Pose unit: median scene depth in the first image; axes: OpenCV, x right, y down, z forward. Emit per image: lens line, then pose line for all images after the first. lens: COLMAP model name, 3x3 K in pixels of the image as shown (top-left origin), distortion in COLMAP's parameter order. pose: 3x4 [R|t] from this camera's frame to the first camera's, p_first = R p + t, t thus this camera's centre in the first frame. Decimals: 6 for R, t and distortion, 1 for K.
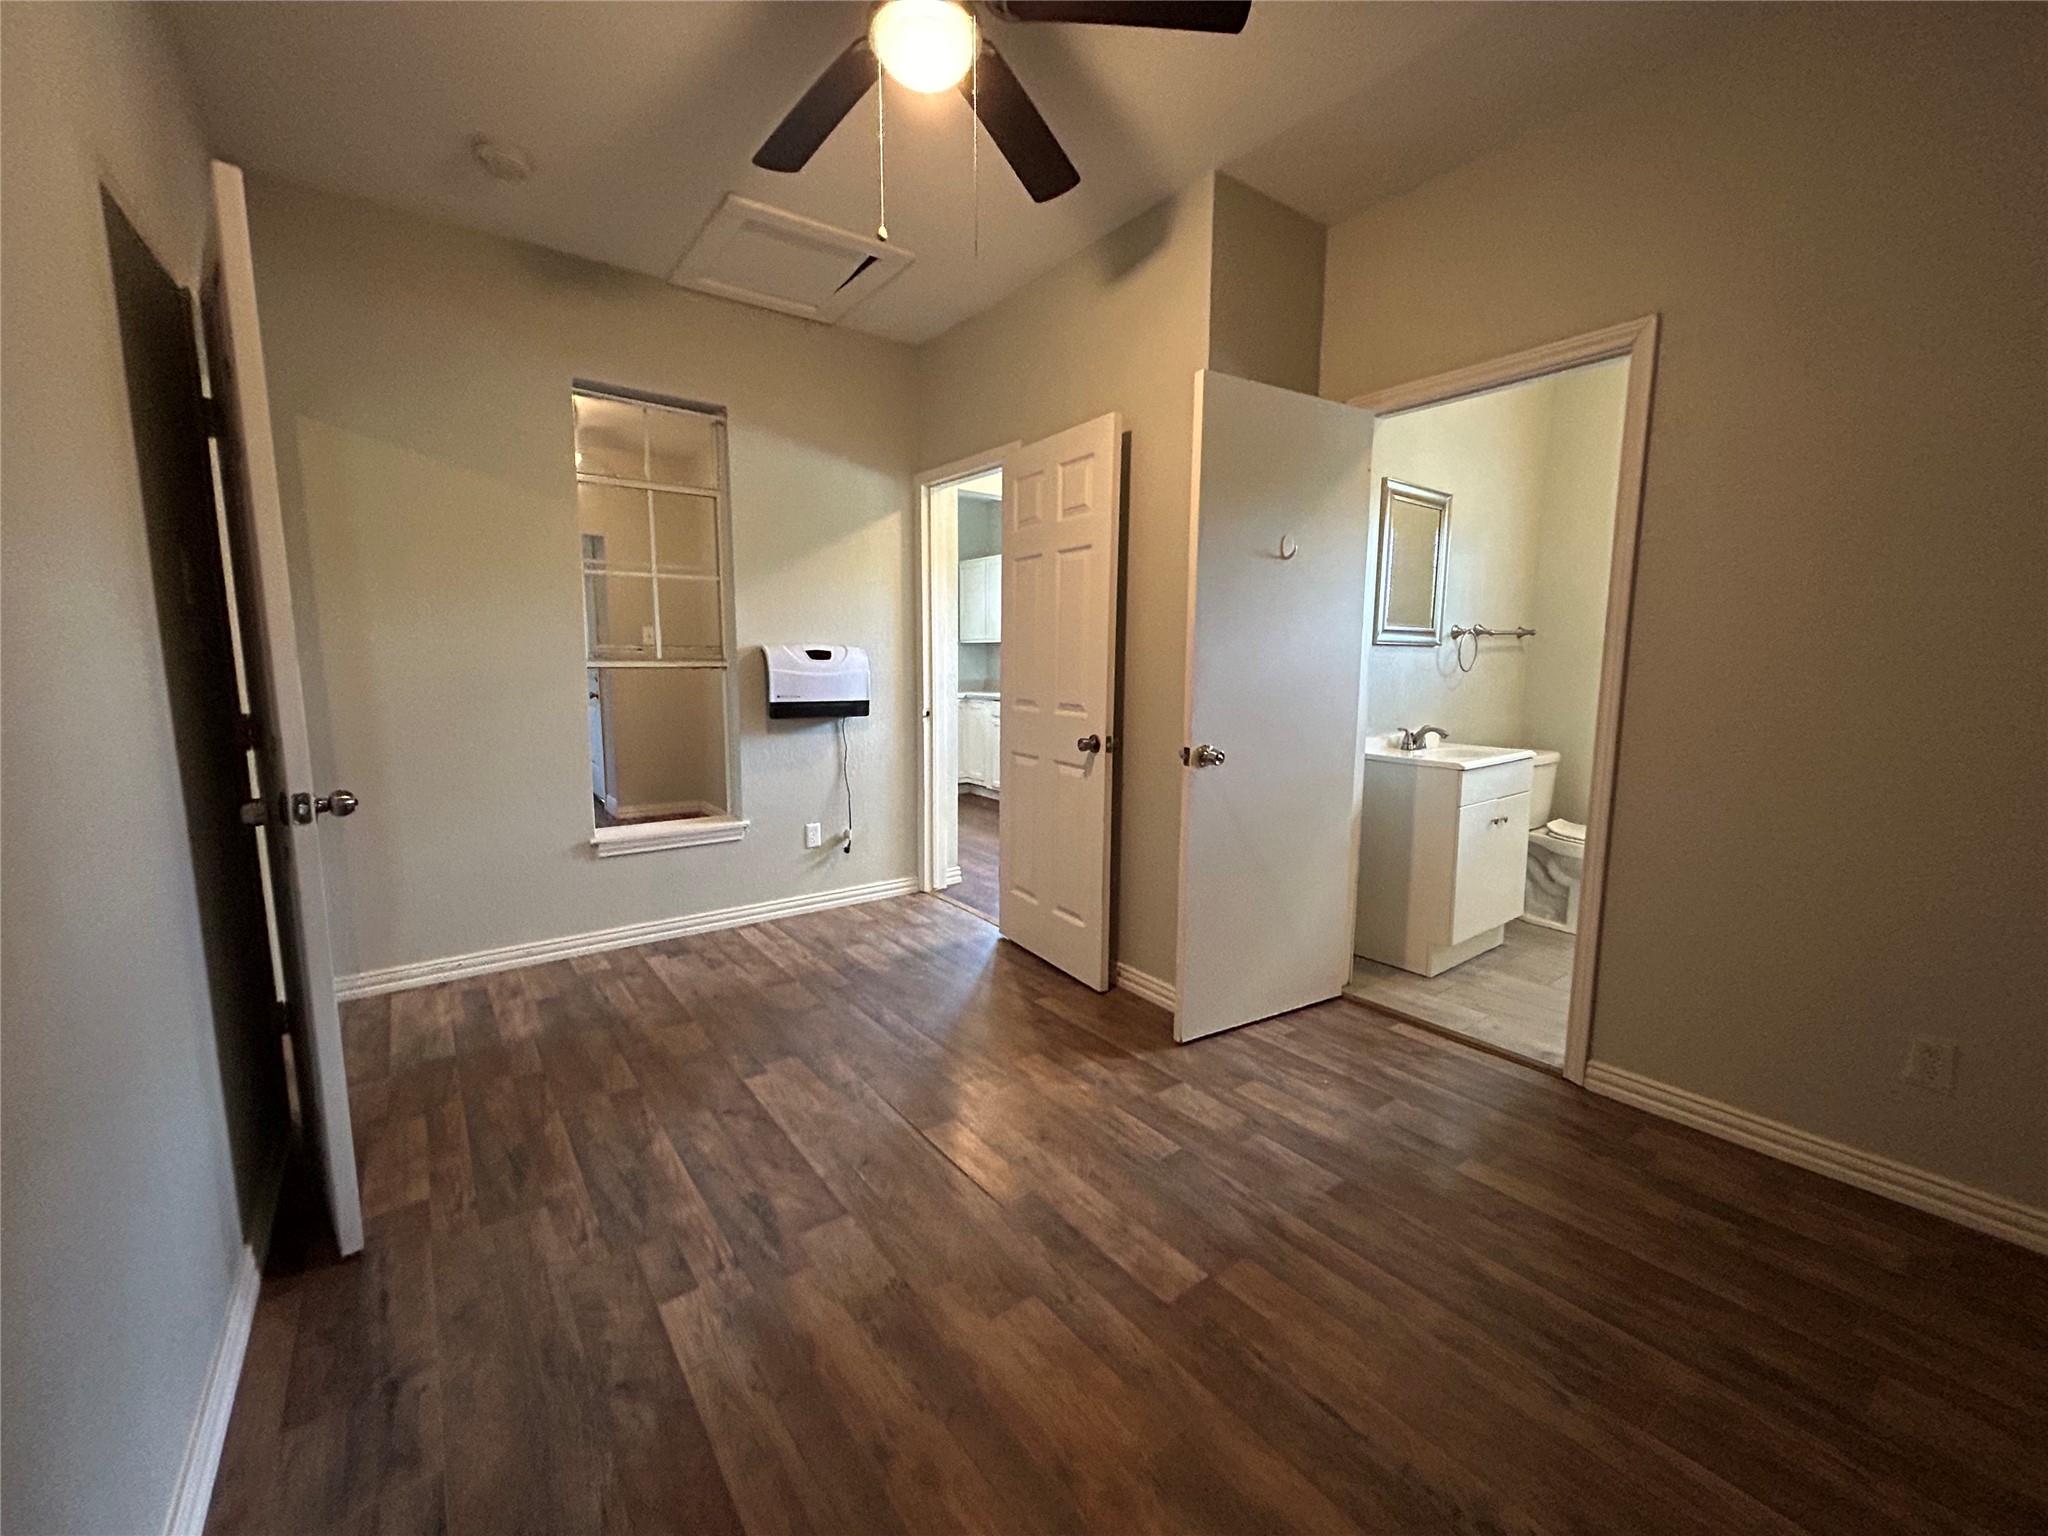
lens RADIAL K [[821.3, 0, 1025.0], [0, 821.3, 765.4], [0, 0, 1]] dist [-0.002281, 0.000571]
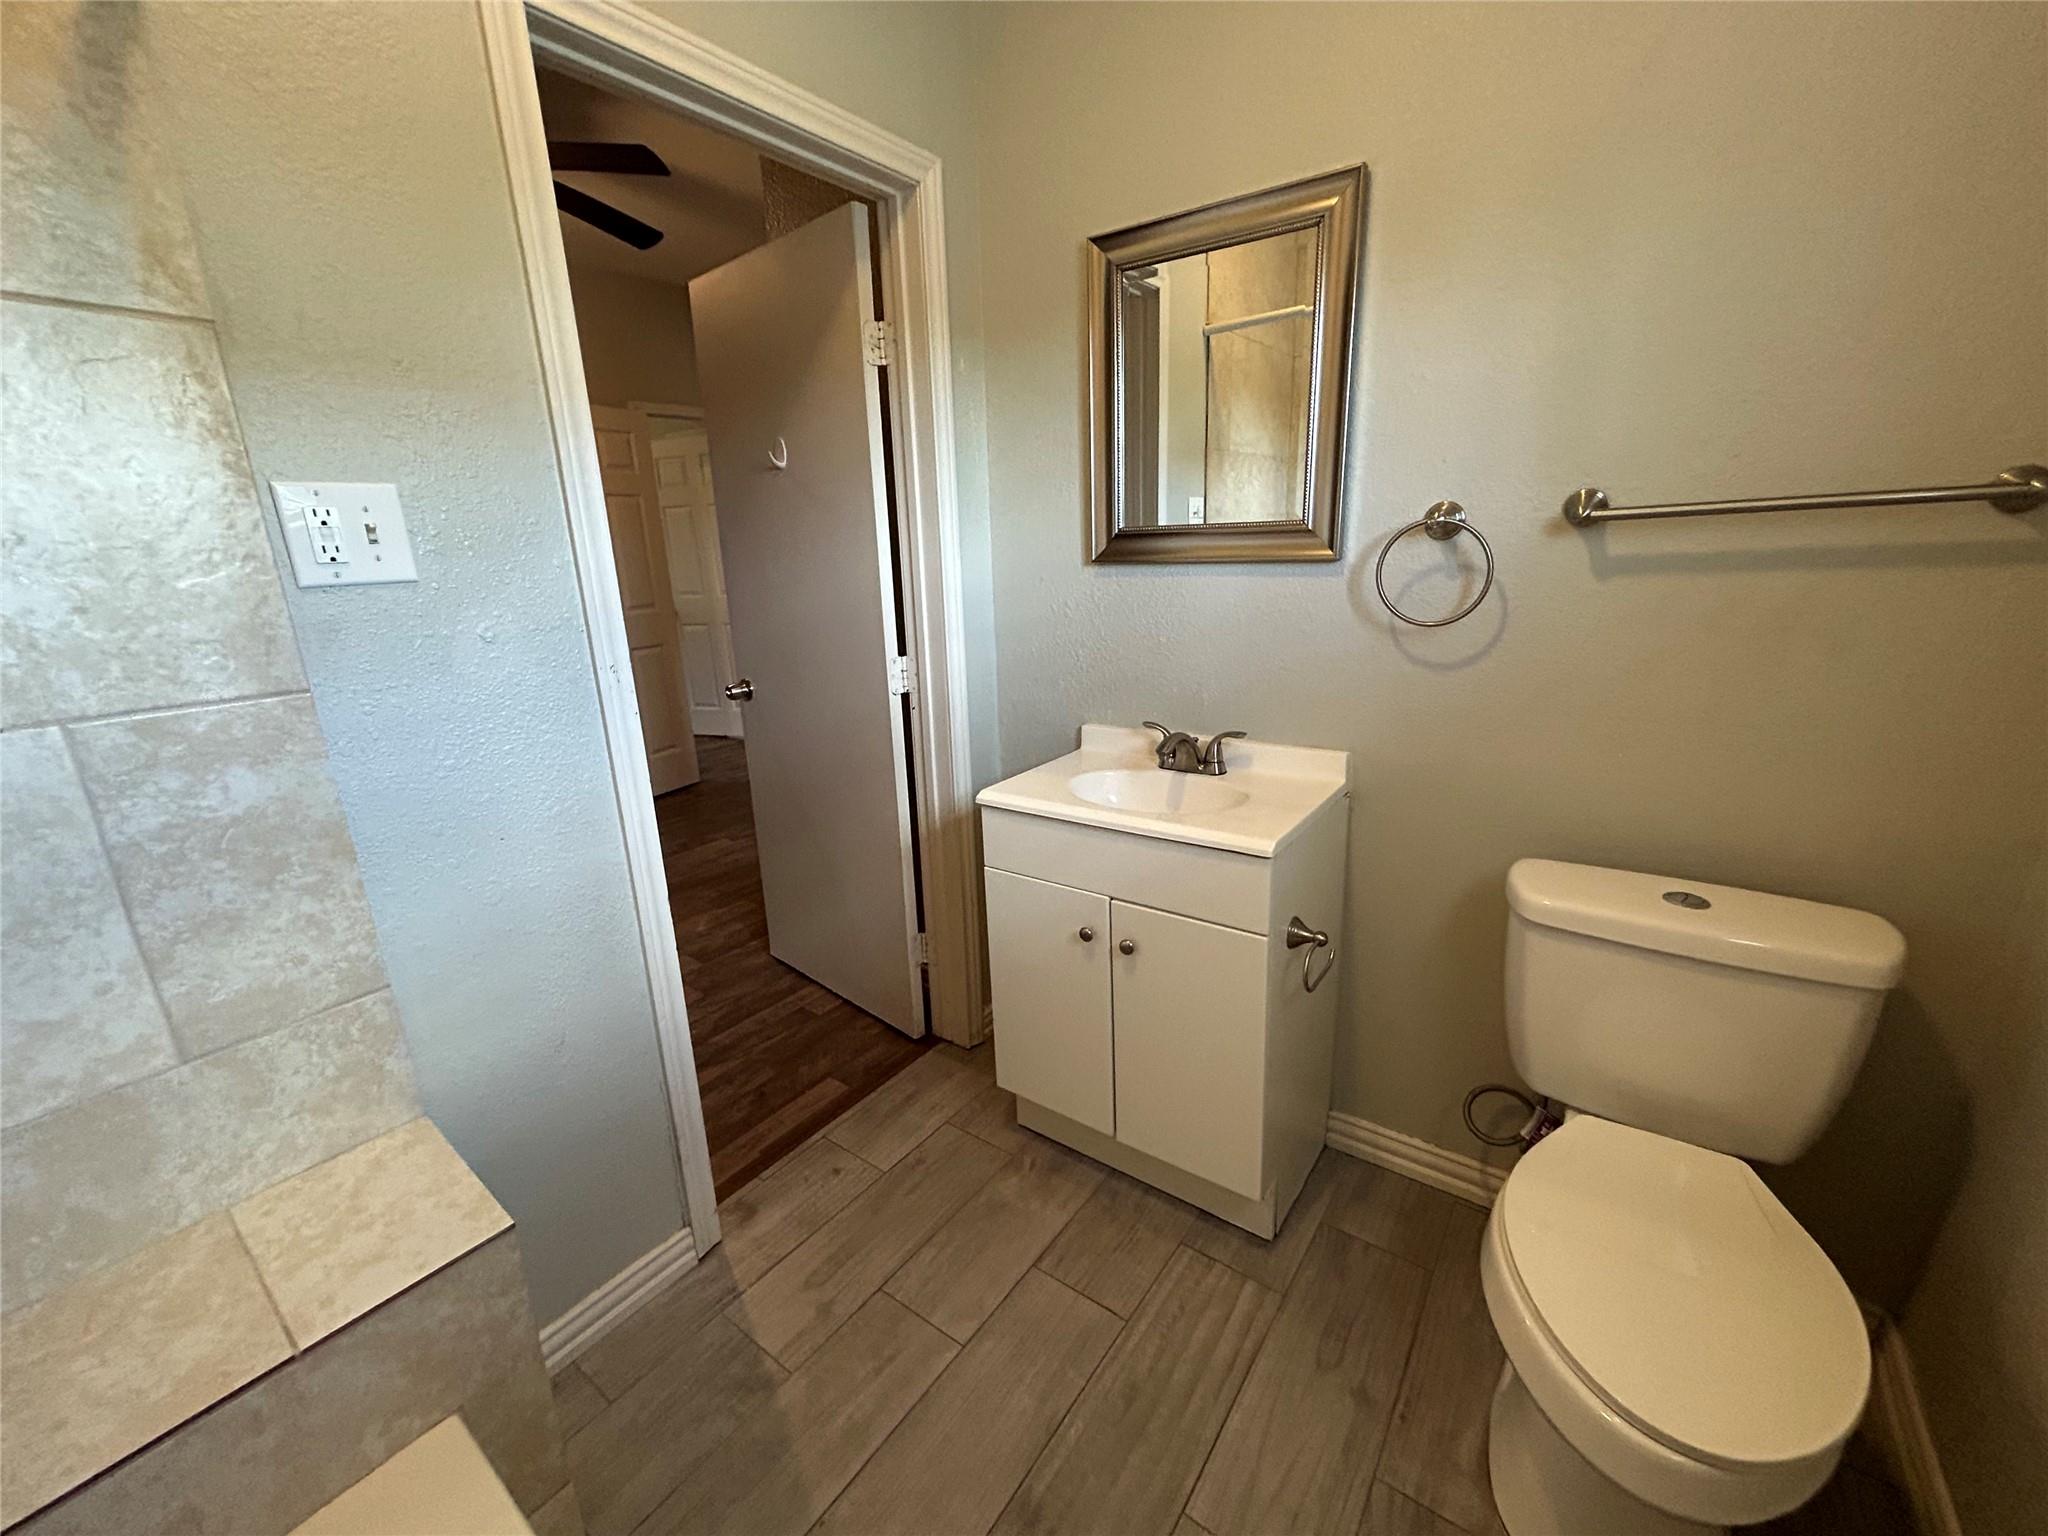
lens RADIAL K [[821.3, 0, 1025.0], [0, 821.3, 765.4], [0, 0, 1]] dist [-0.002281, 0.000571]
pose [[0.280707, 0.238485, -0.929693, 1.022657], [-0.089841, 0.970914, 0.221932, -0.141419], [0.955580, 0.021227, 0.293968, 0.832402]]
